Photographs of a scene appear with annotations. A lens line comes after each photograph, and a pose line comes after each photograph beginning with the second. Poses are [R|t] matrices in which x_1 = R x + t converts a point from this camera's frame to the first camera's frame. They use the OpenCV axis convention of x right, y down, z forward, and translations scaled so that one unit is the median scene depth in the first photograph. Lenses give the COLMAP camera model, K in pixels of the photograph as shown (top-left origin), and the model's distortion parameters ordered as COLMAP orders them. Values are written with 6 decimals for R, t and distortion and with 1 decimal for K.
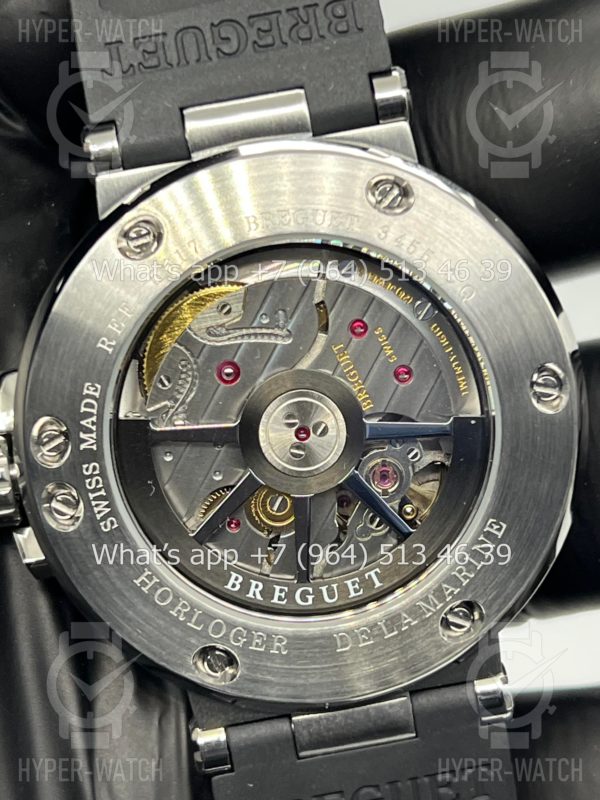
lens RADIAL K [[1905.9, 0, 296.6], [0, 1905.9, 408.0], [0, 0, 1]] dist [0.255866, 0.000000]
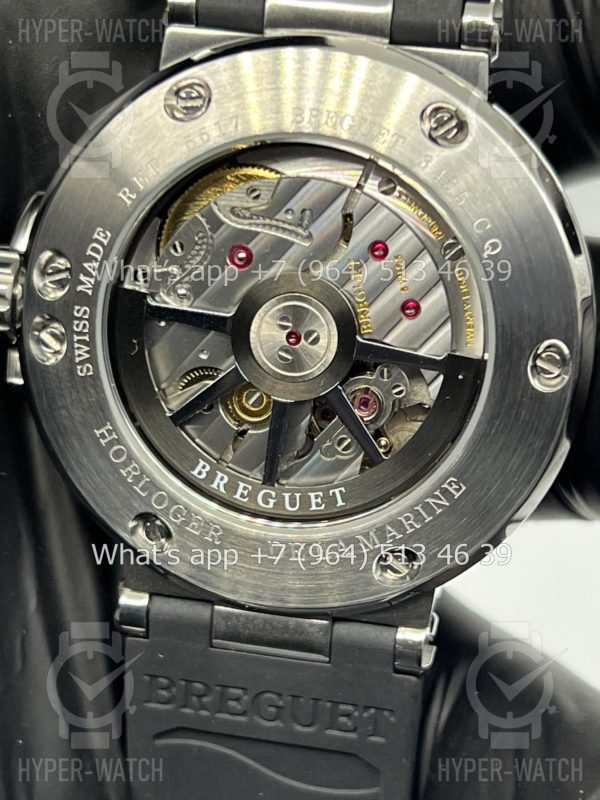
lens RADIAL K [[1905.9, 0, 283.7], [0, 1905.9, 407.8], [0, 0, 1]] dist [0.255866, 0.000000]
pose [[0.942616, 0.290609, -0.164381, 0.170020], [-0.274667, 0.954868, 0.113074, -0.061933], [0.189822, -0.061435, 0.979895, 0.033623]]
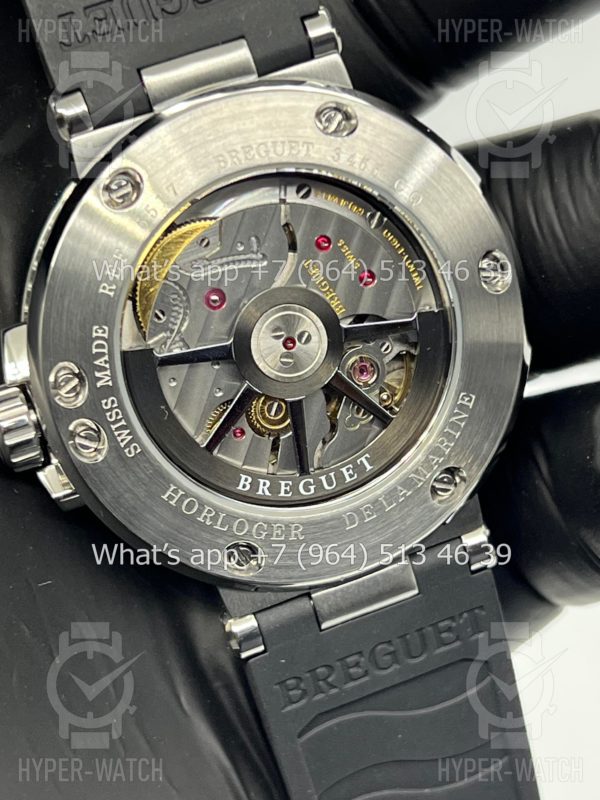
lens RADIAL K [[1905.9, 0, 304.9], [0, 1905.9, 399.9], [0, 0, 1]] dist [0.255866, 0.000000]
pose [[0.974748, -0.154081, 0.161631, -0.173888], [0.149382, 0.987933, 0.040910, 0.001722], [-0.165984, -0.015732, 0.986003, -0.106557]]
